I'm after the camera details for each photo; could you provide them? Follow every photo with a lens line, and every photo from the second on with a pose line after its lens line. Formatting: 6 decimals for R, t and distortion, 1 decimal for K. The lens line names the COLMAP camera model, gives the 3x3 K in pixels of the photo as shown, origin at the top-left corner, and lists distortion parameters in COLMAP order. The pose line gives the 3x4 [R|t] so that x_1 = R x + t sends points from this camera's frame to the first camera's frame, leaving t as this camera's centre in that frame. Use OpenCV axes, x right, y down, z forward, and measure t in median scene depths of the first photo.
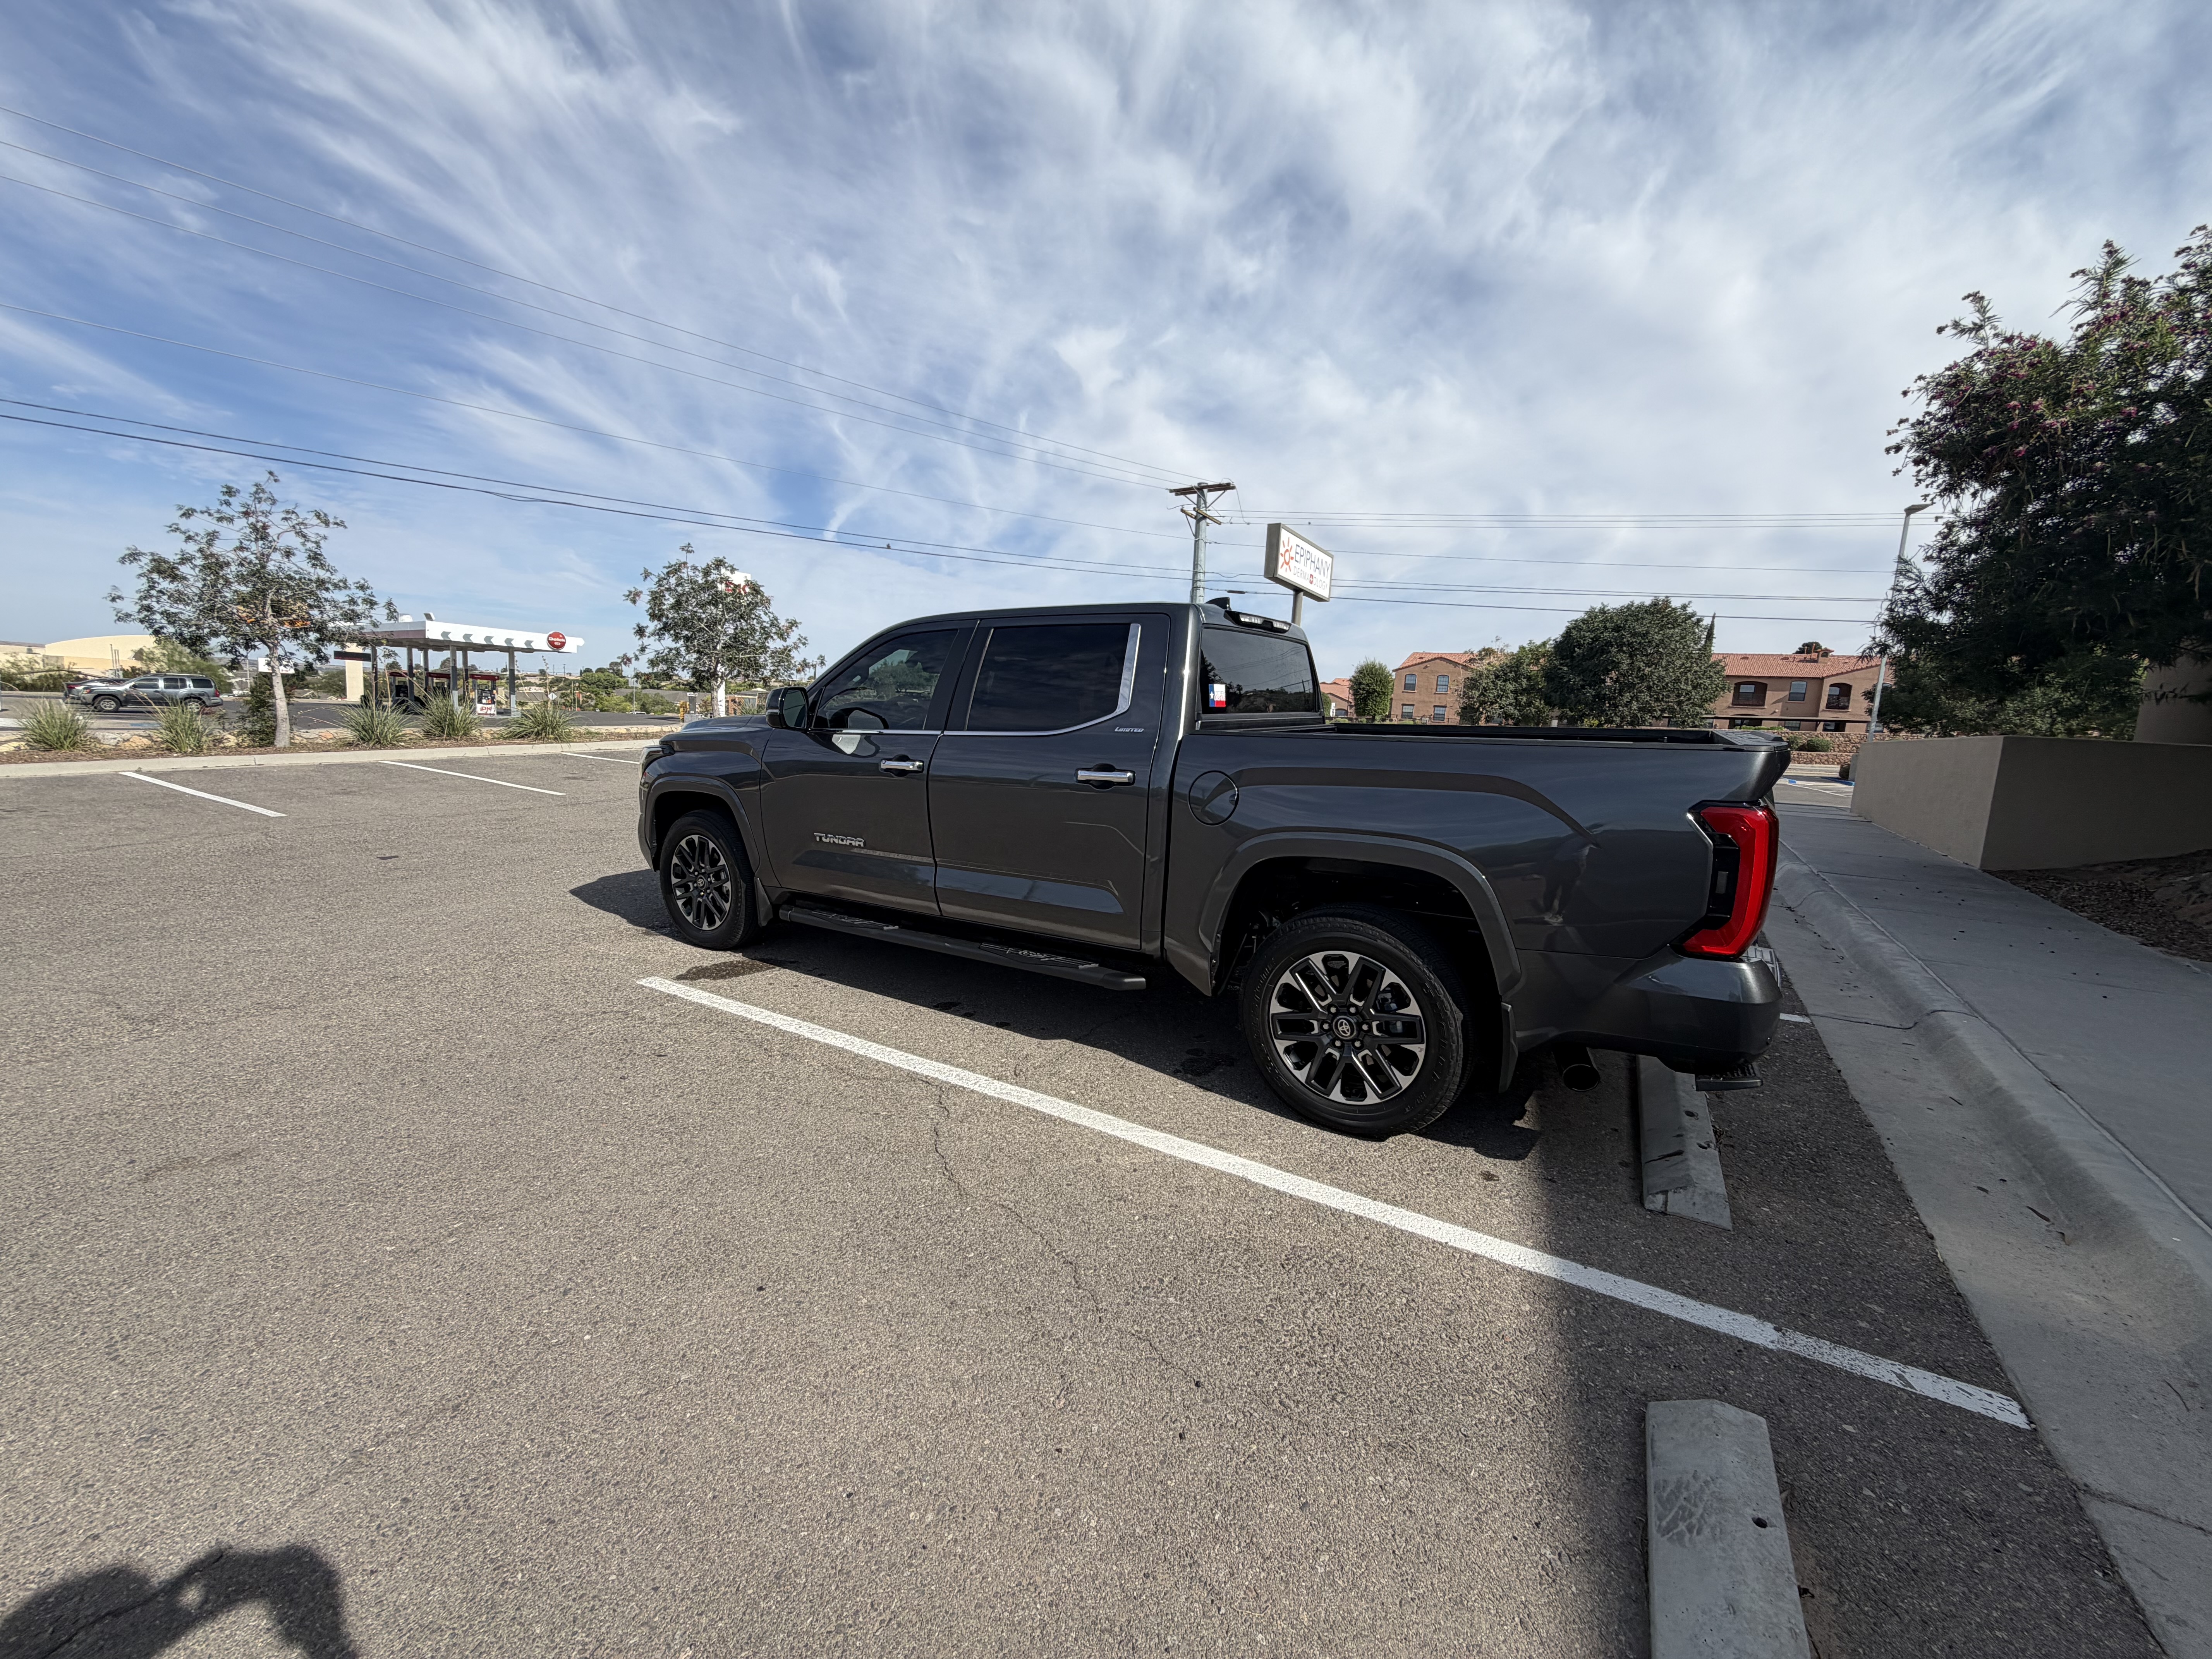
lens RADIAL K [[868.9, 0, 1100.3], [0, 868.9, 834.7], [0, 0, 1]] dist [-0.006685, 0.002240]
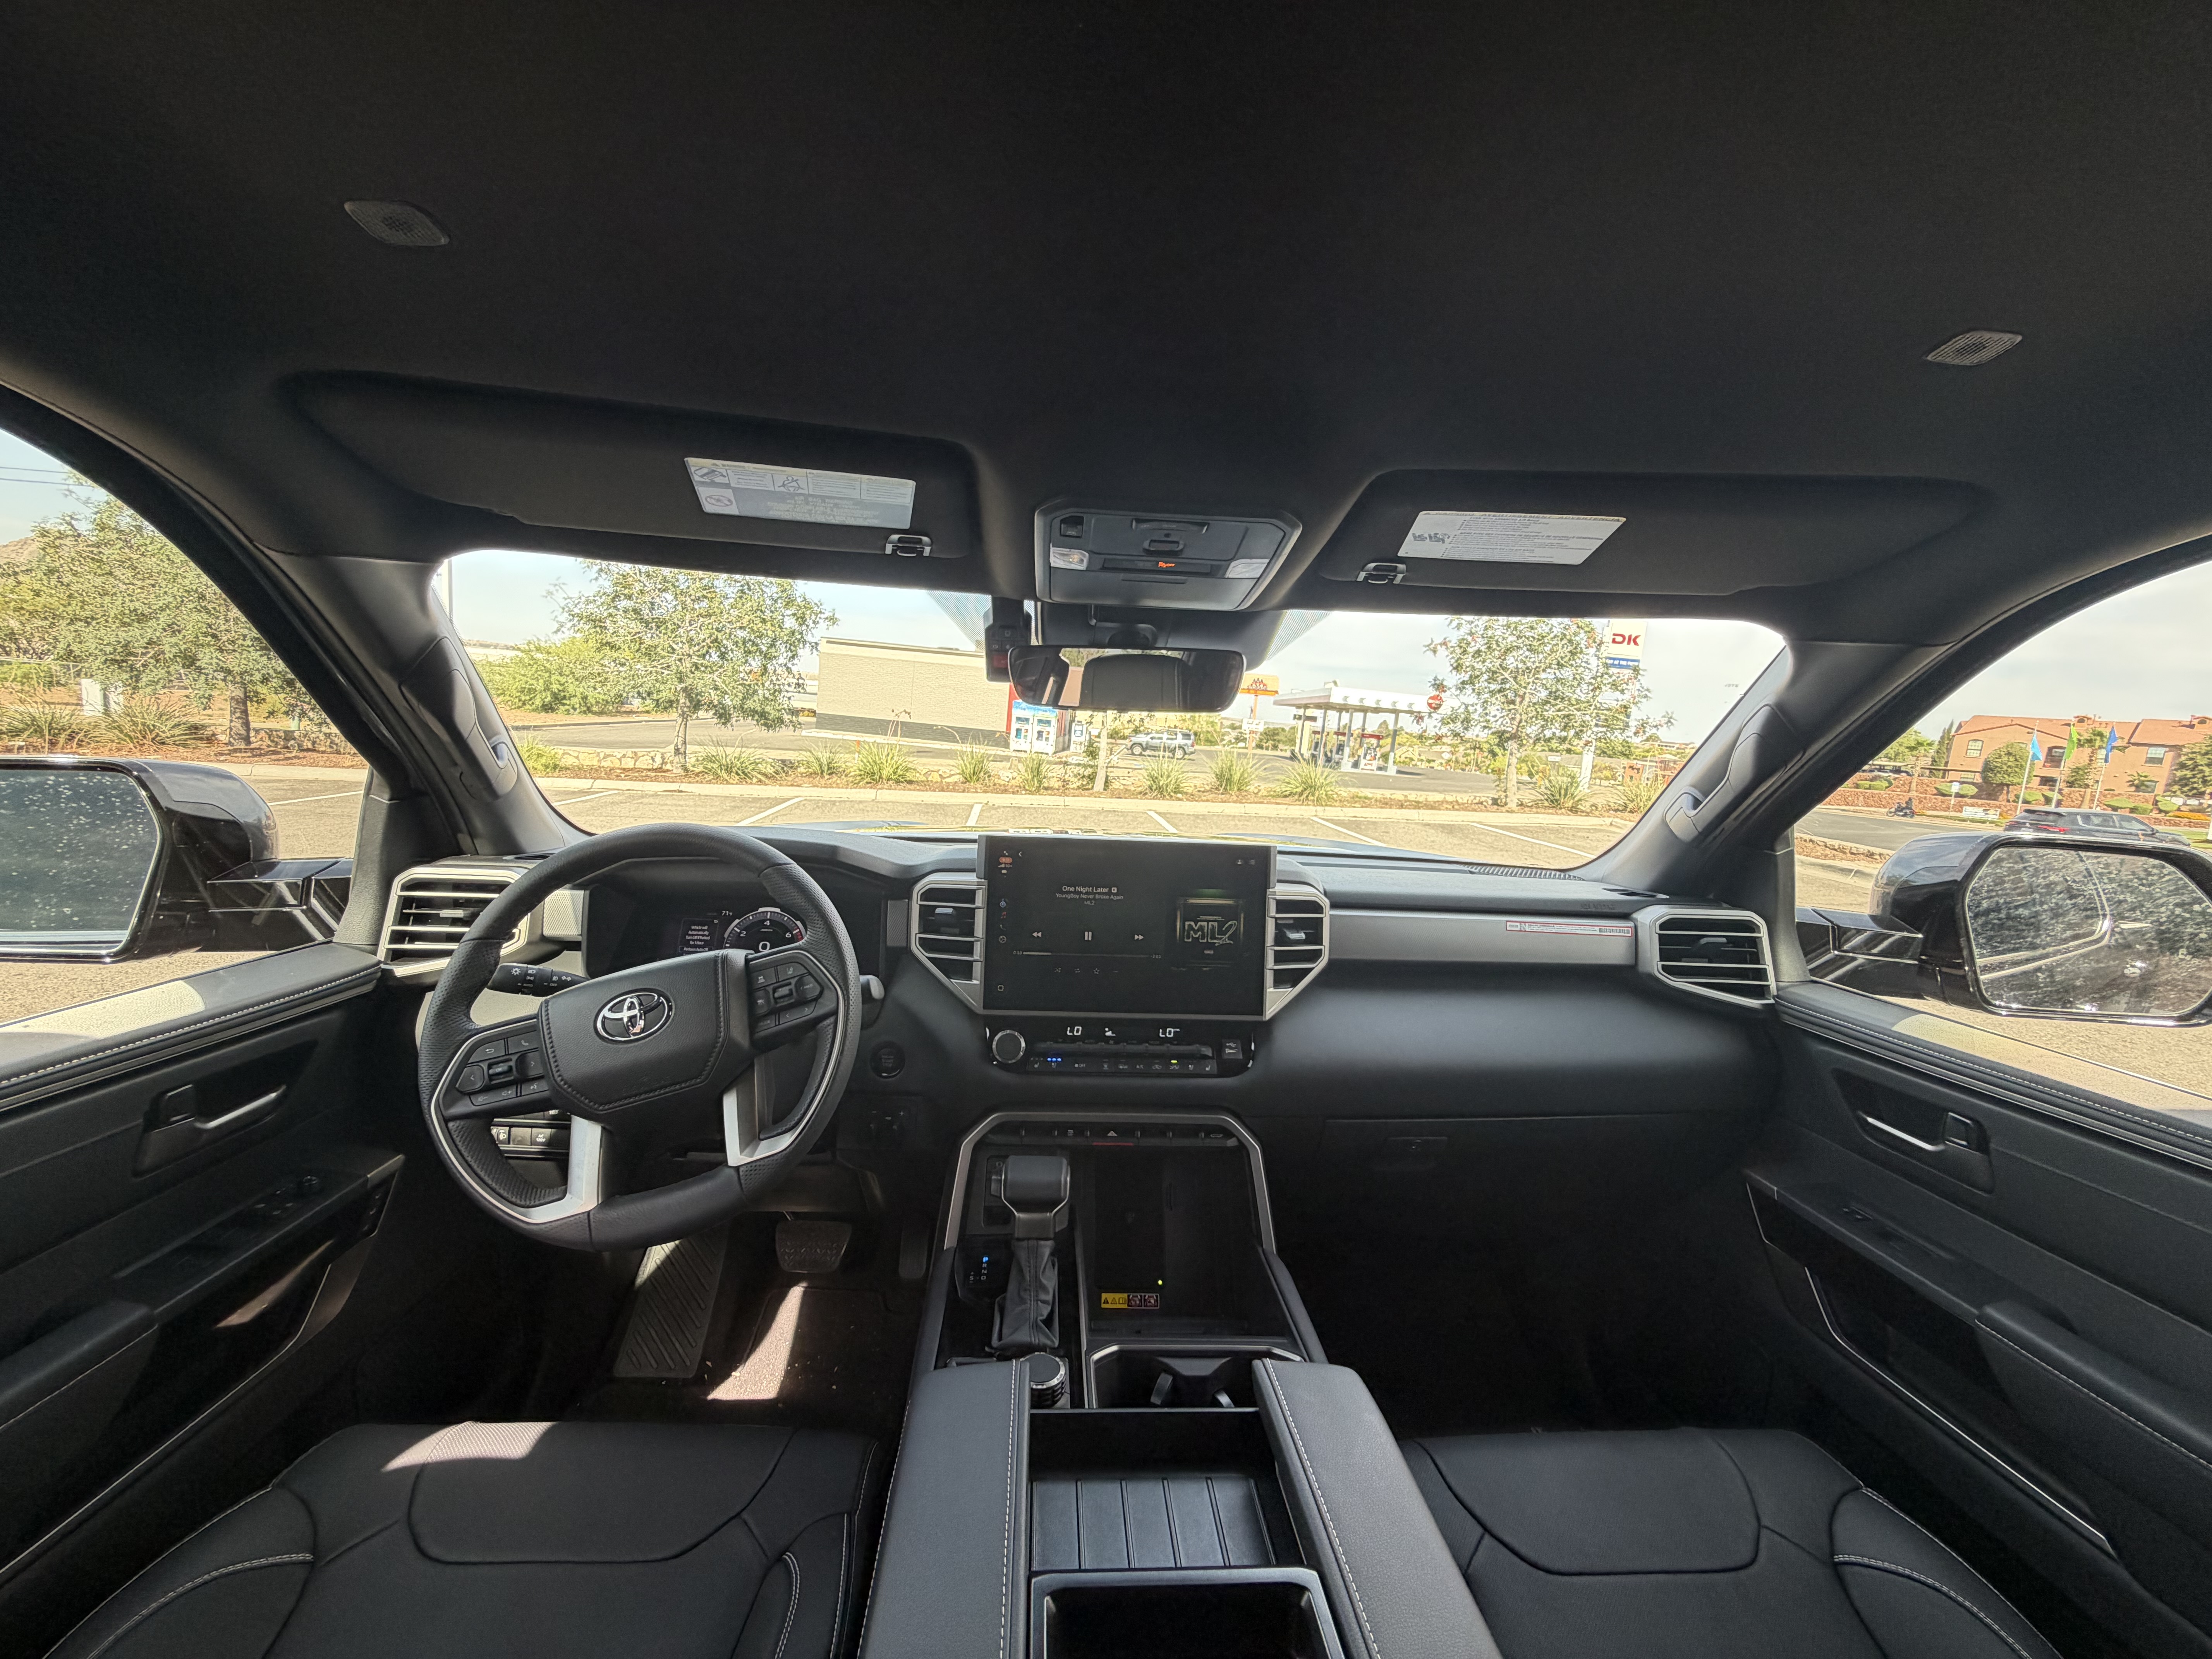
lens RADIAL K [[868.9, 0, 1103.1], [0, 868.9, 829.1], [0, 0, 1]] dist [-0.006685, 0.002240]
pose [[0.581670, 0.102202, -0.806979, -0.006861], [-0.163972, 0.986442, 0.006739, -0.039625], [0.796727, 0.128402, 0.590541, 0.215935]]
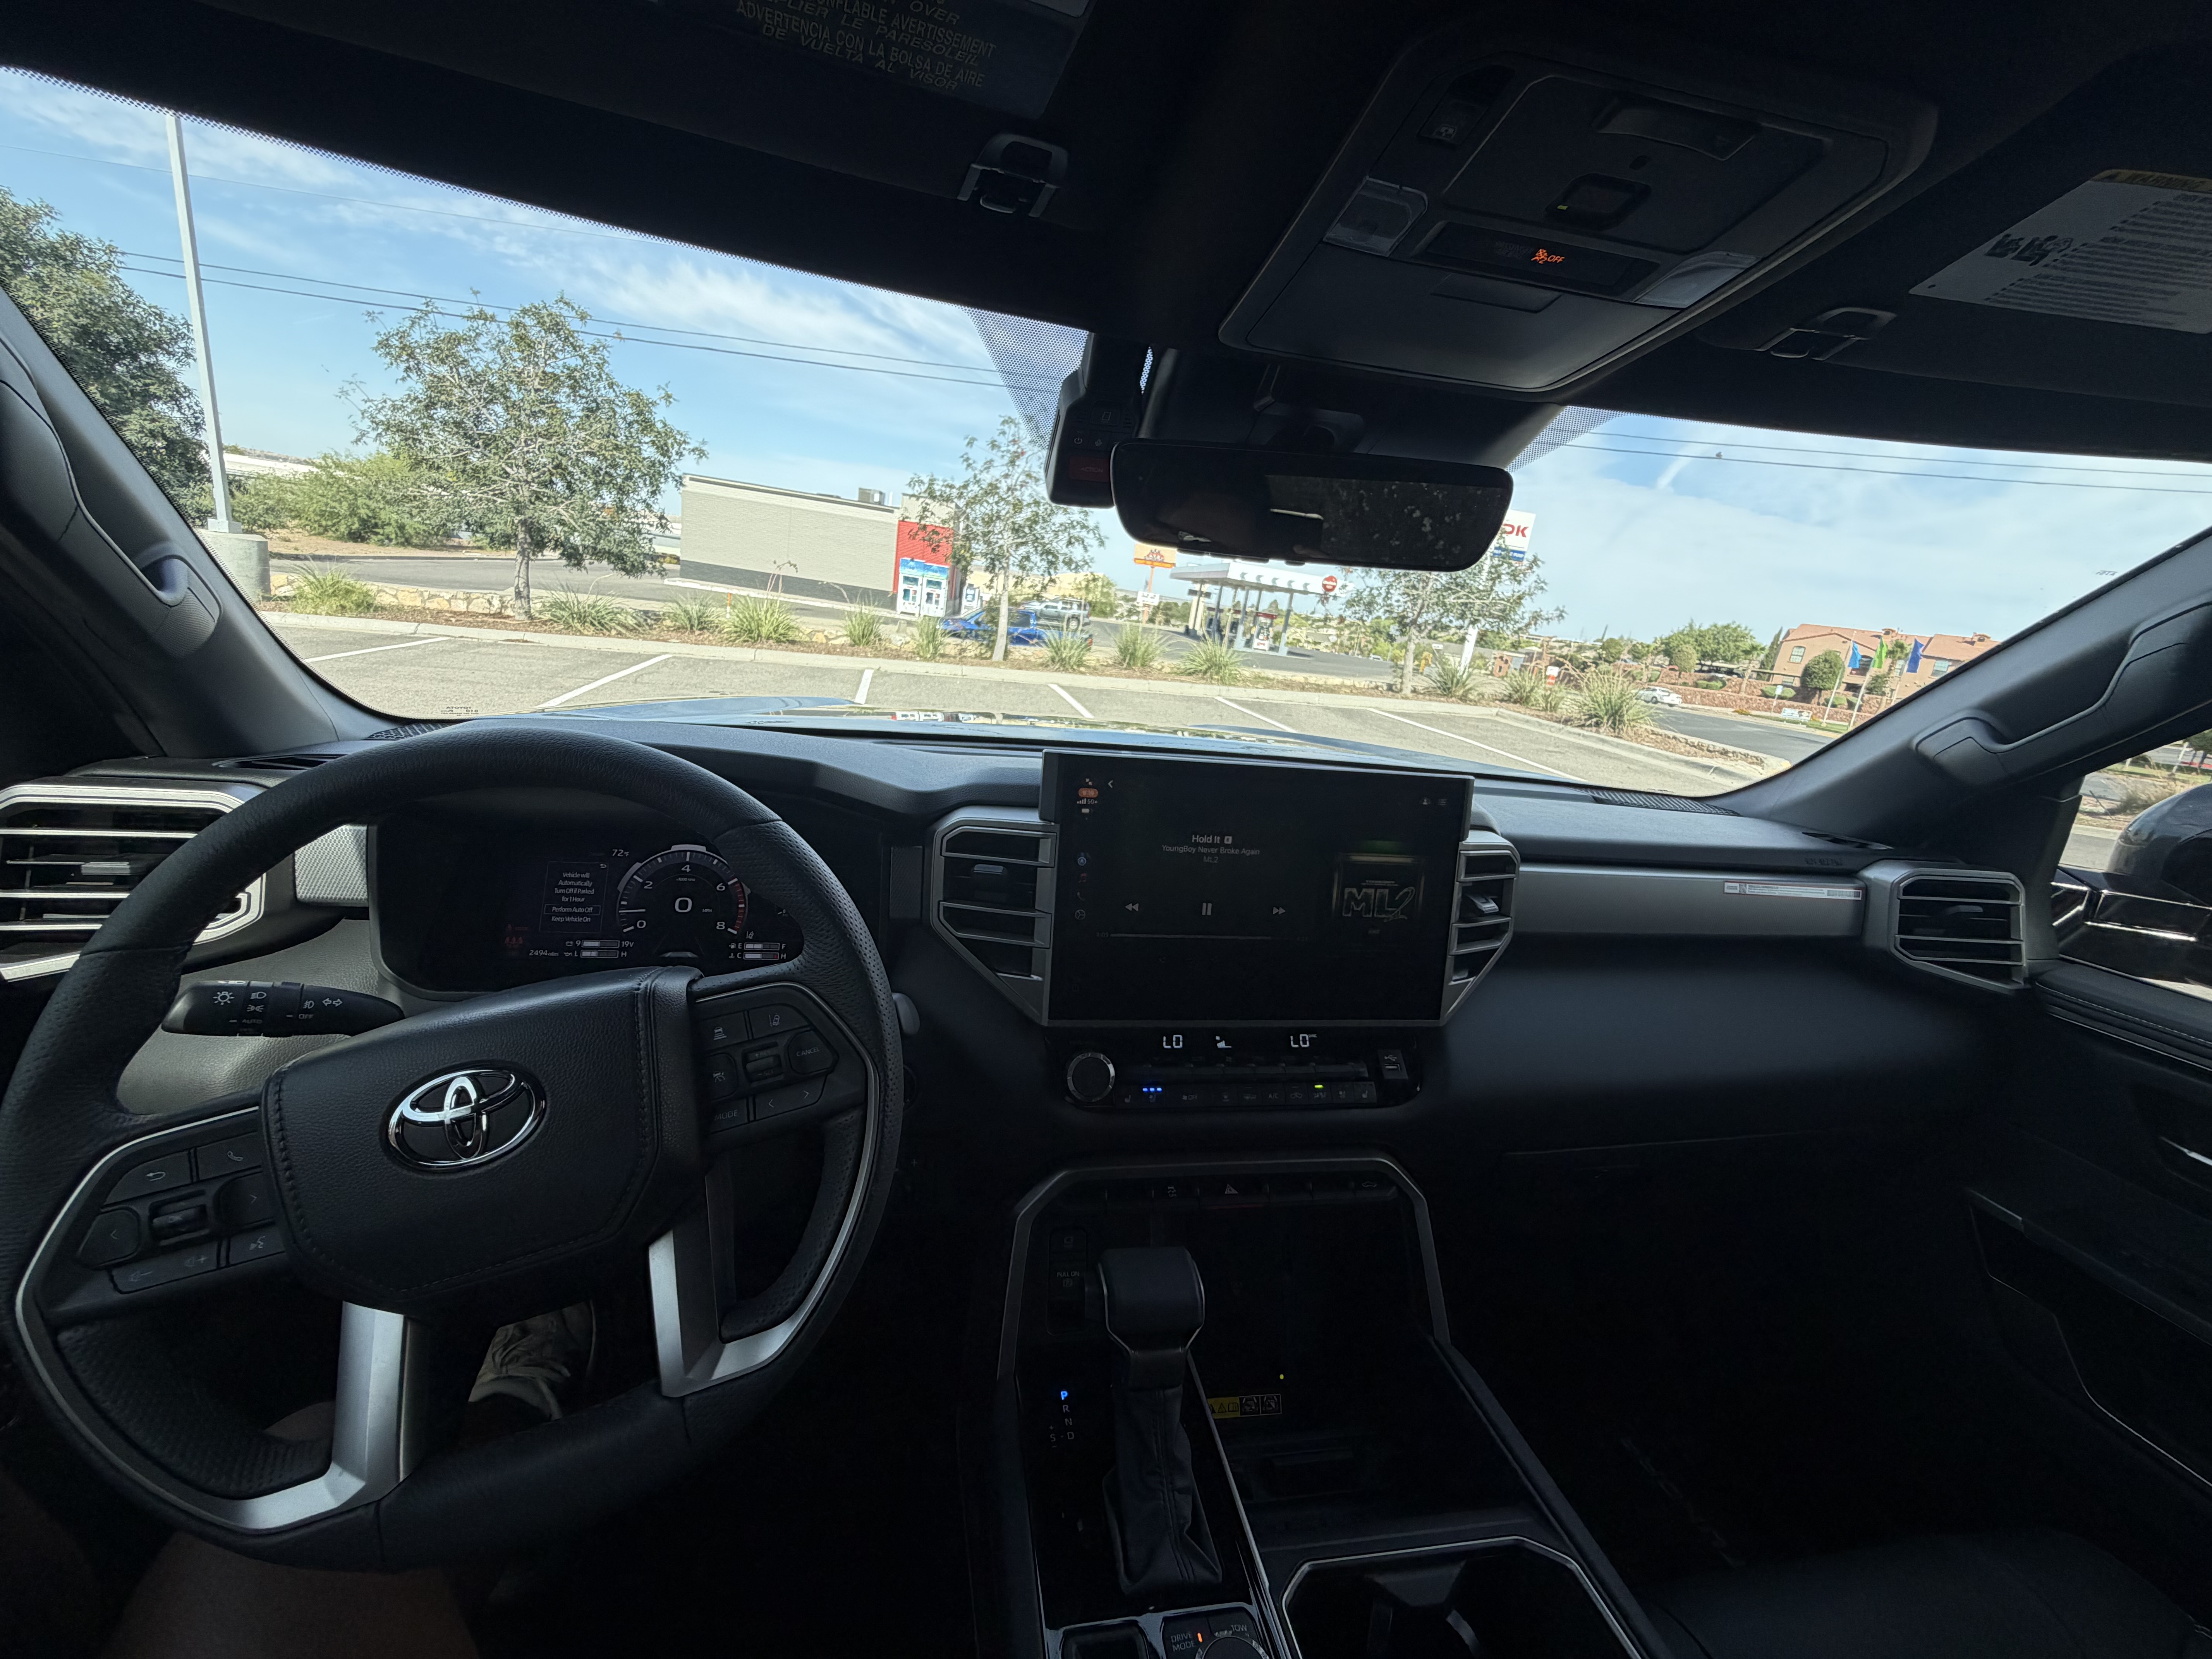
lens RADIAL K [[868.9, 0, 1102.0], [0, 868.9, 825.8], [0, 0, 1]] dist [-0.006685, 0.002240]
pose [[0.674601, 0.227251, -0.702332, -0.027233], [-0.198981, 0.972197, 0.123446, -0.039432], [0.710859, 0.056474, 0.701064, 0.219365]]
